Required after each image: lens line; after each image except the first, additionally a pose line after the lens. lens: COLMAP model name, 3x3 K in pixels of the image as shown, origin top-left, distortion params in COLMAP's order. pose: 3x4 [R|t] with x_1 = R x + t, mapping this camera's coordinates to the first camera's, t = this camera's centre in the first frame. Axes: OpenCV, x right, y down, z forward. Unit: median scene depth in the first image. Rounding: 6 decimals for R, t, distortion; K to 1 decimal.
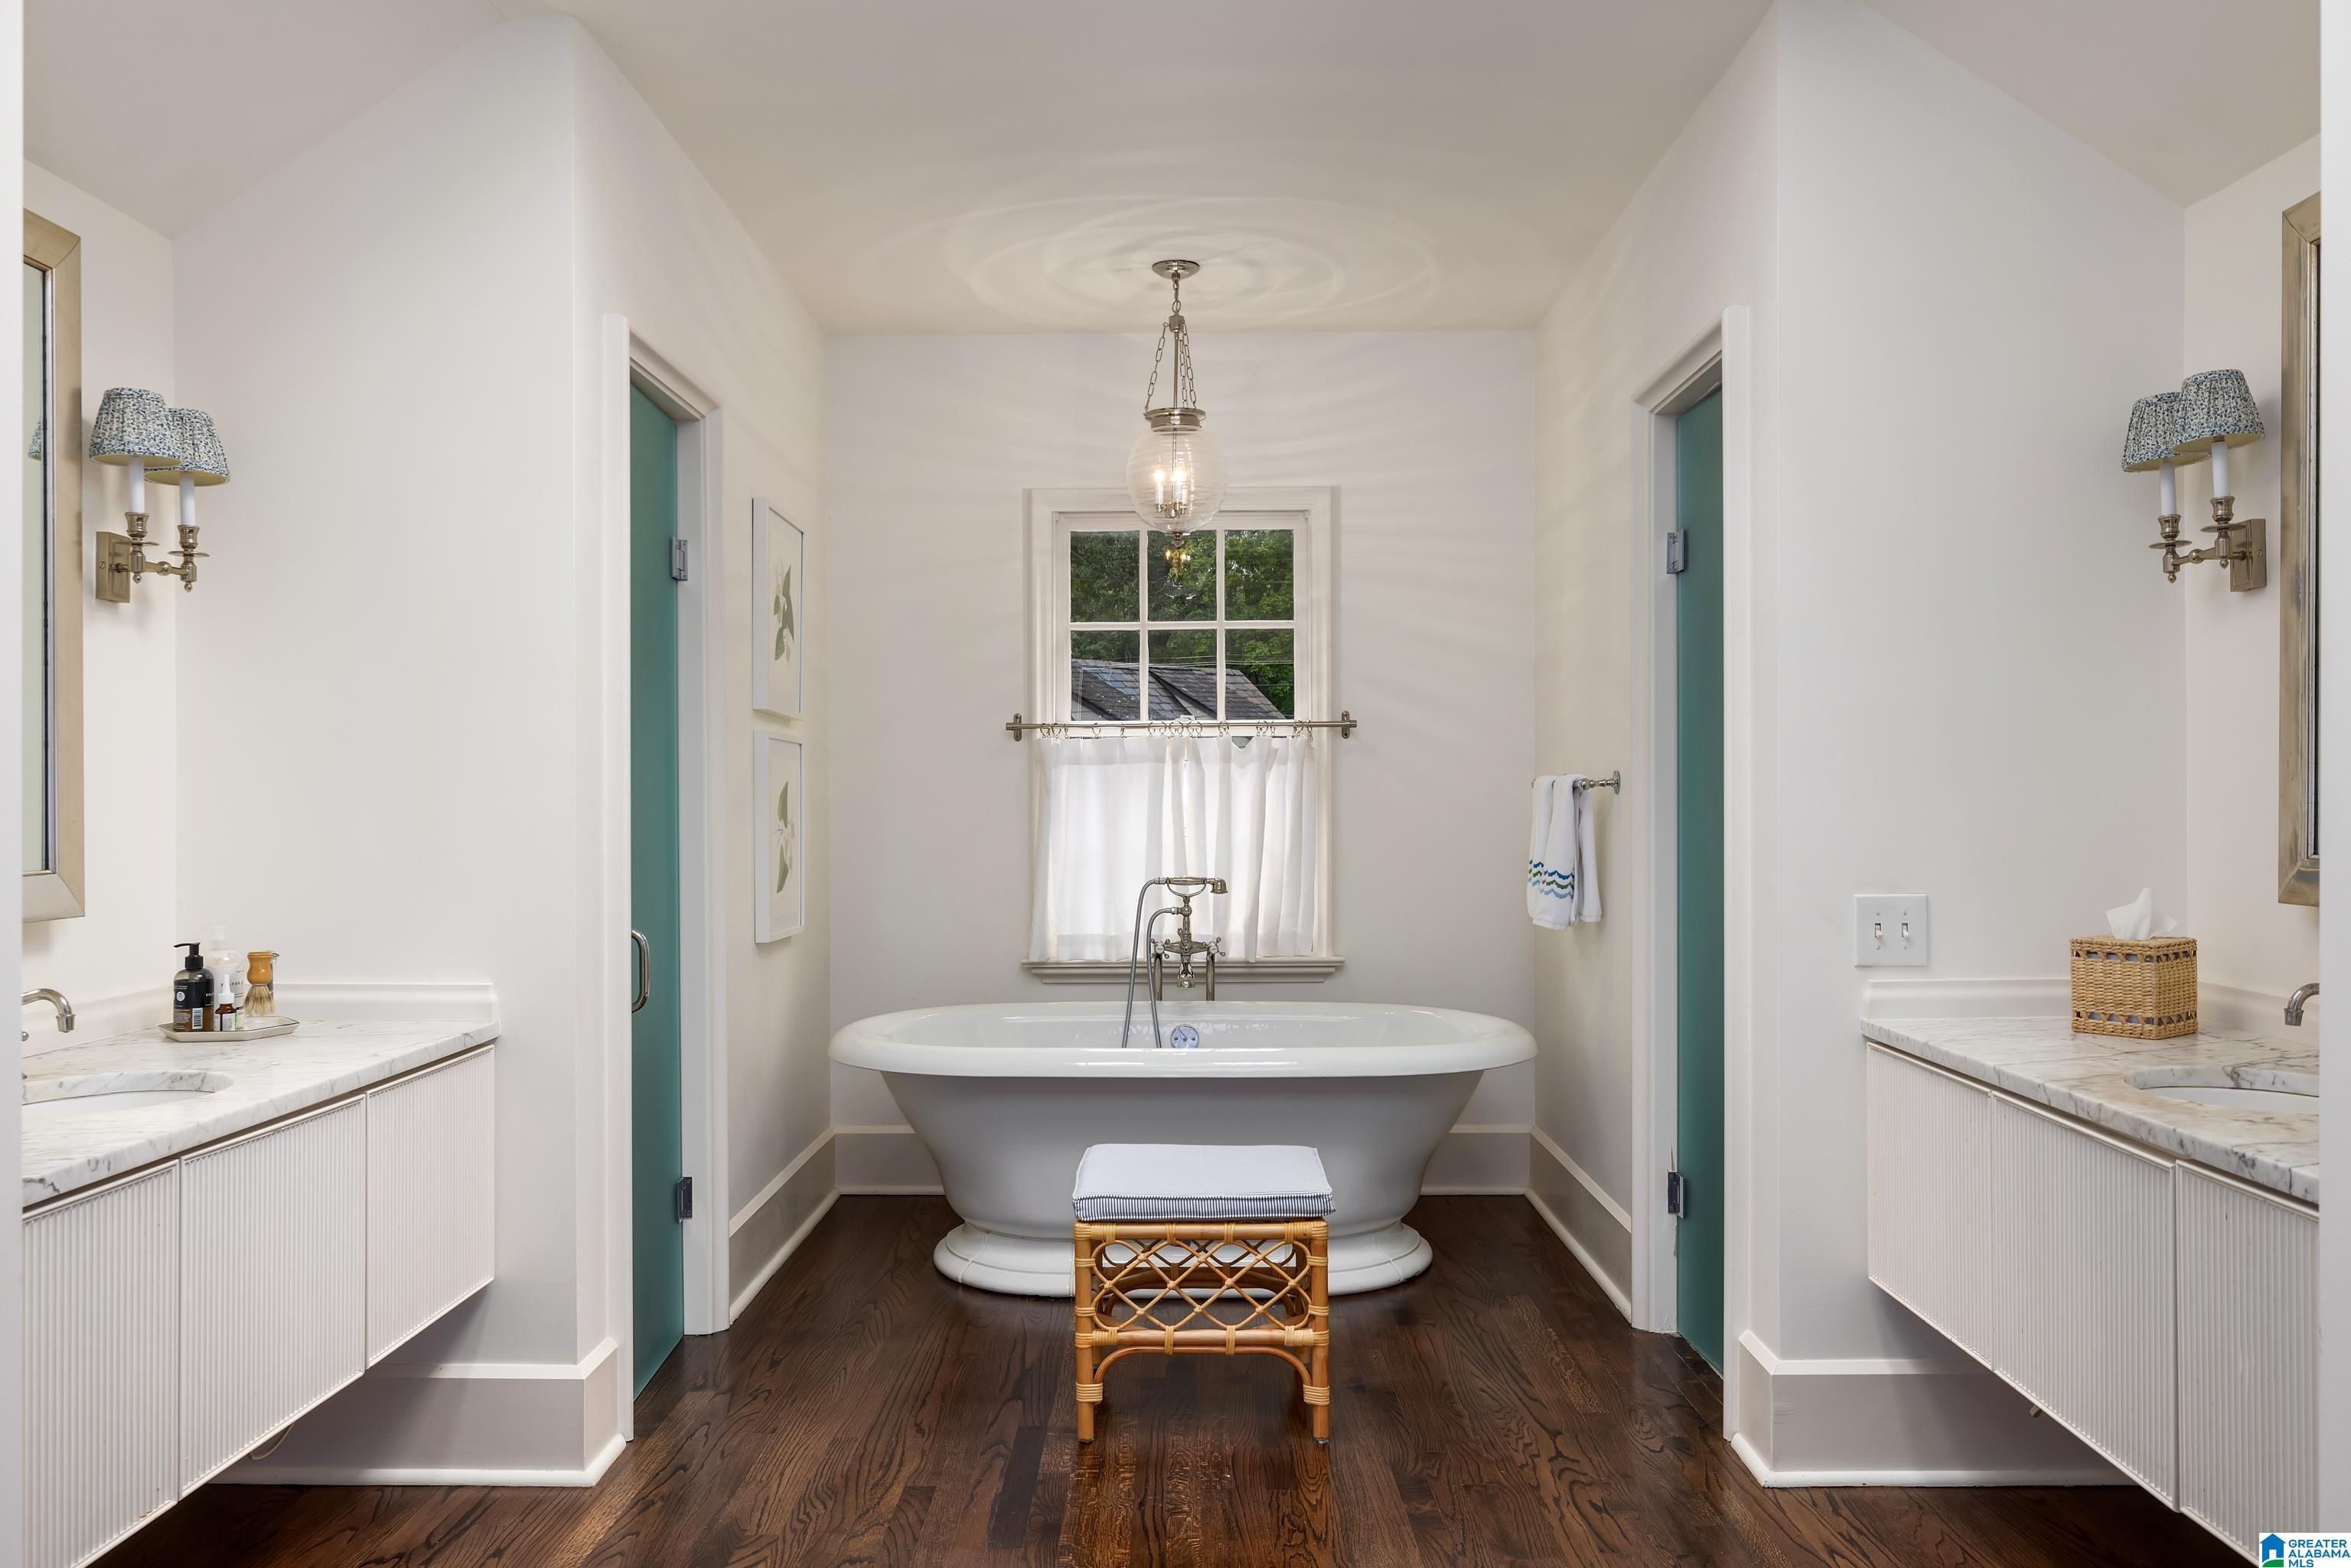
lens RADIAL K [[1829.9, 0, 1175.5], [0, 1829.9, 784.0], [0, 0, 1]] dist [0.001111, 0.000013]
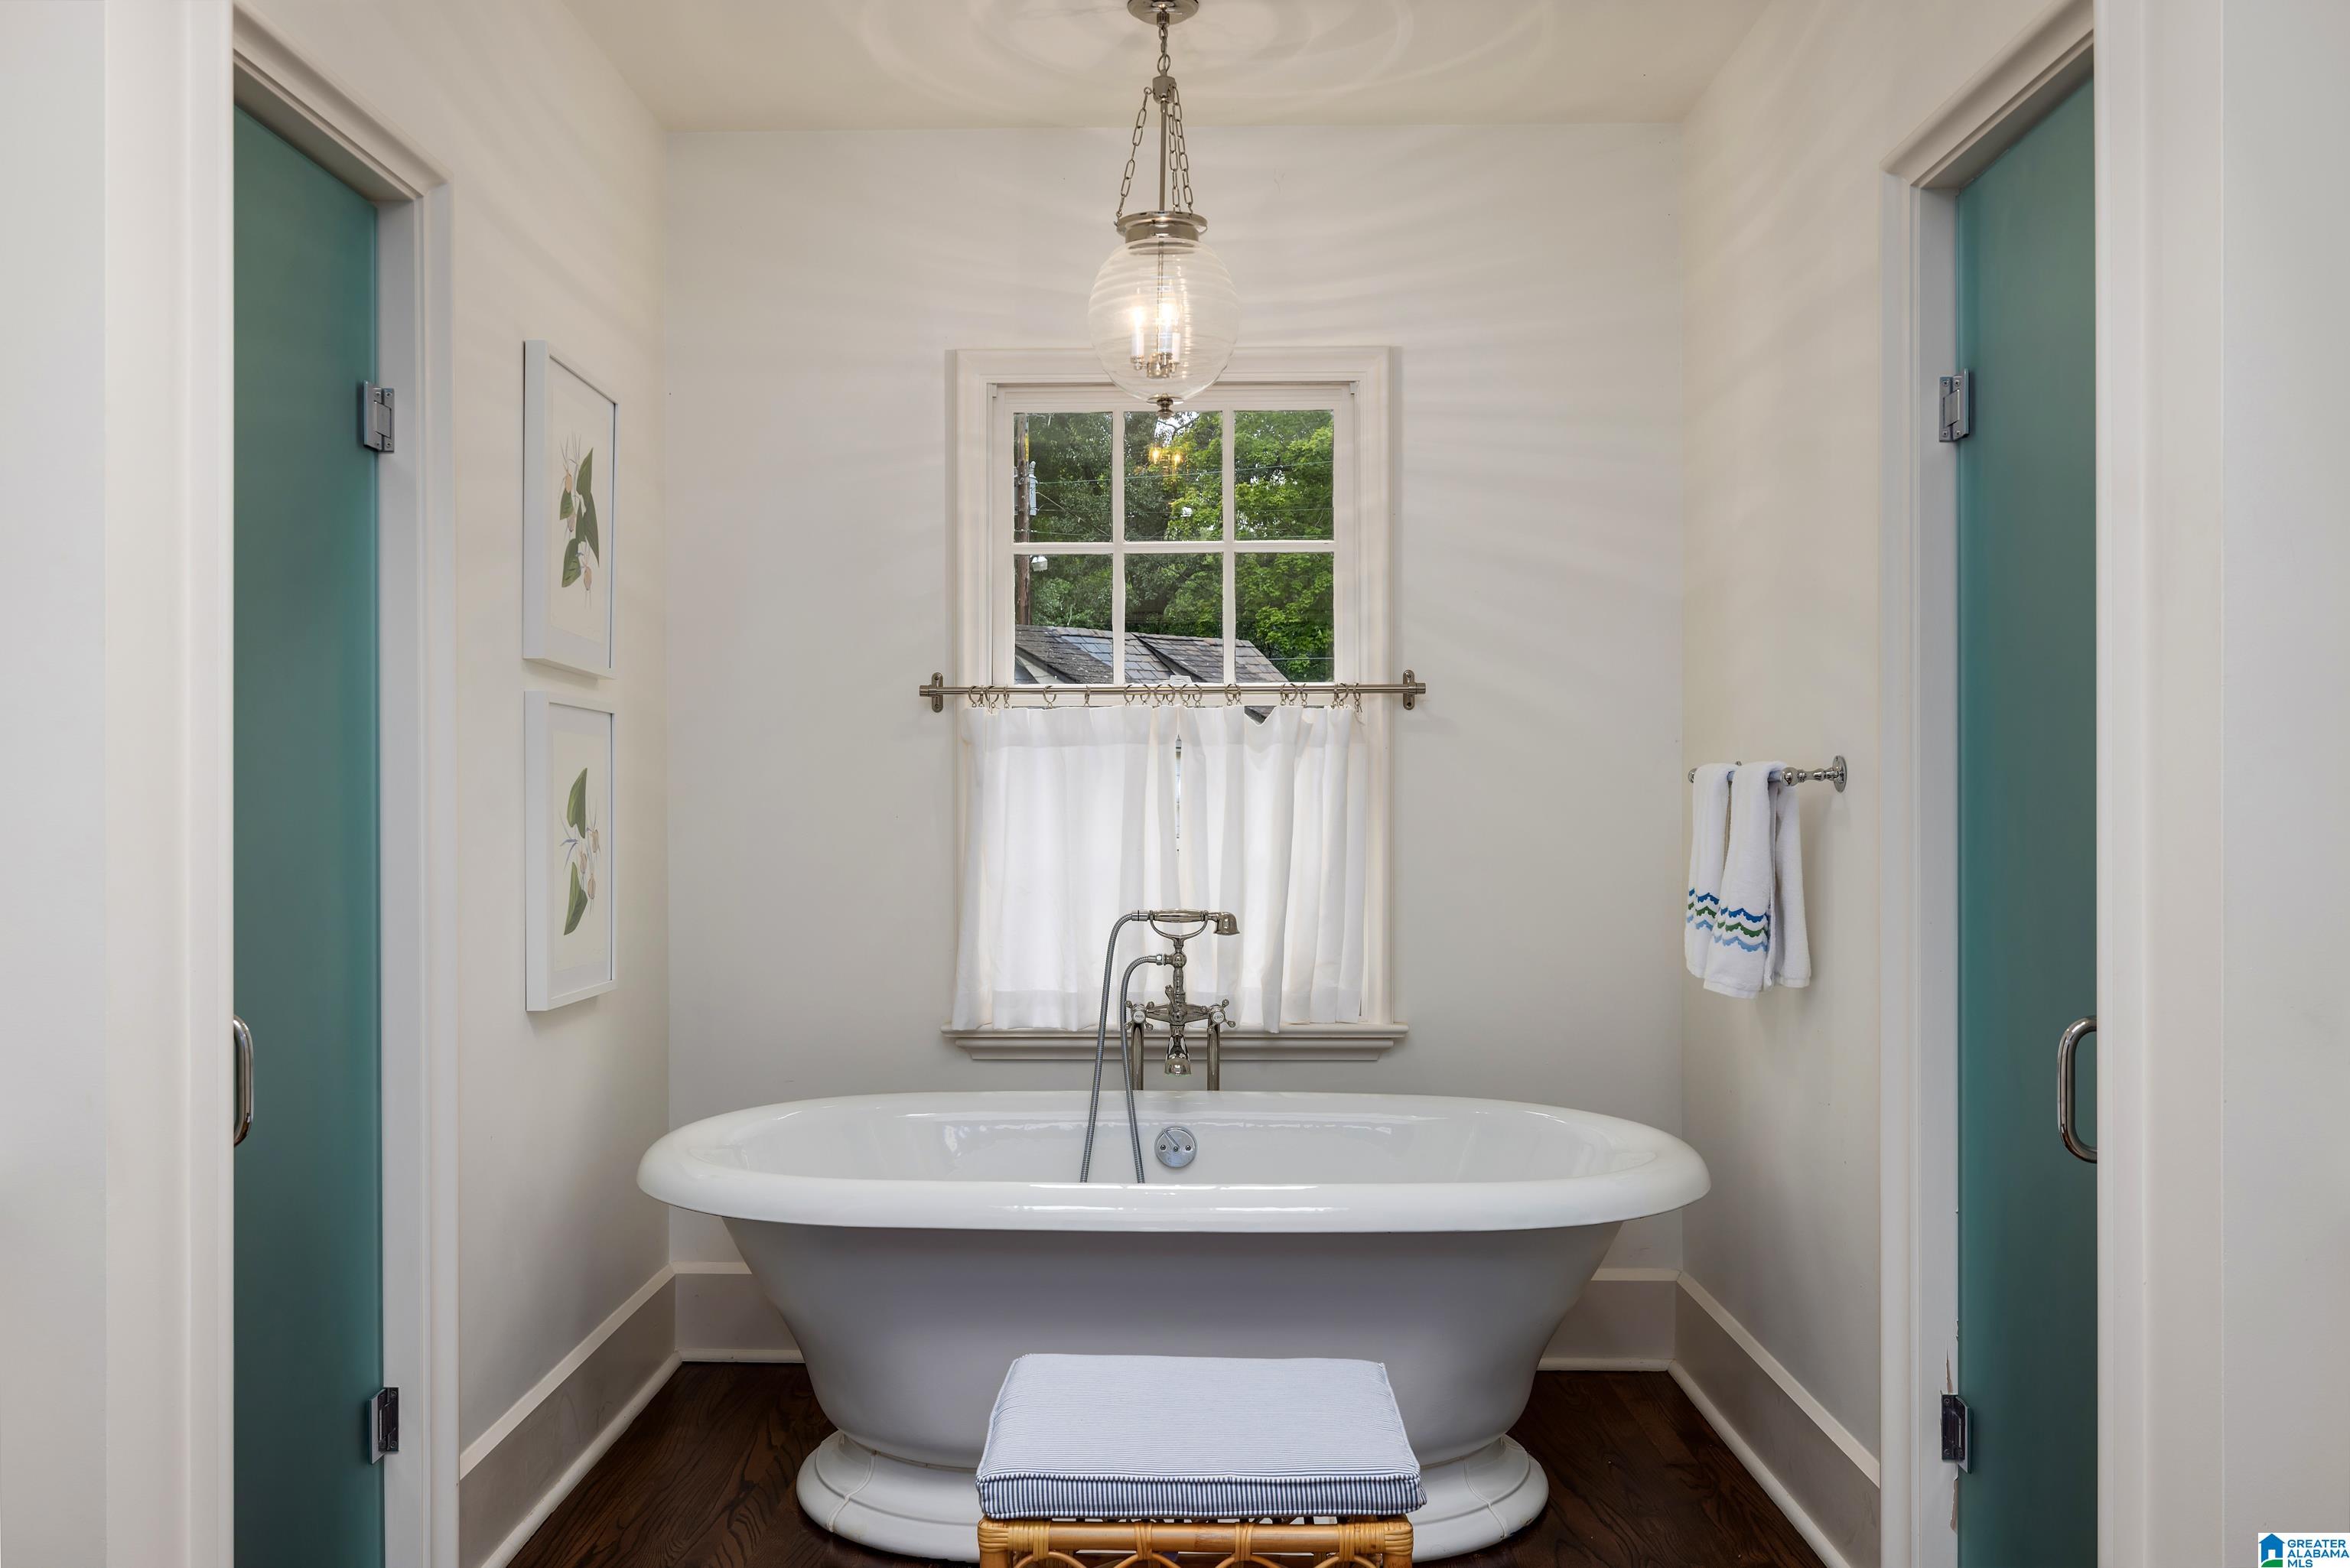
lens RADIAL K [[2094.7, 0, 1097.4], [0, 2094.7, 700.3], [0, 0, 1]] dist [-0.004448, 0.000133]
pose [[0.999305, 0.002106, -0.037209, 0.004702], [-0.003454, 0.999339, -0.036184, 0.000738], [0.037108, 0.036287, 0.998652, 0.216364]]
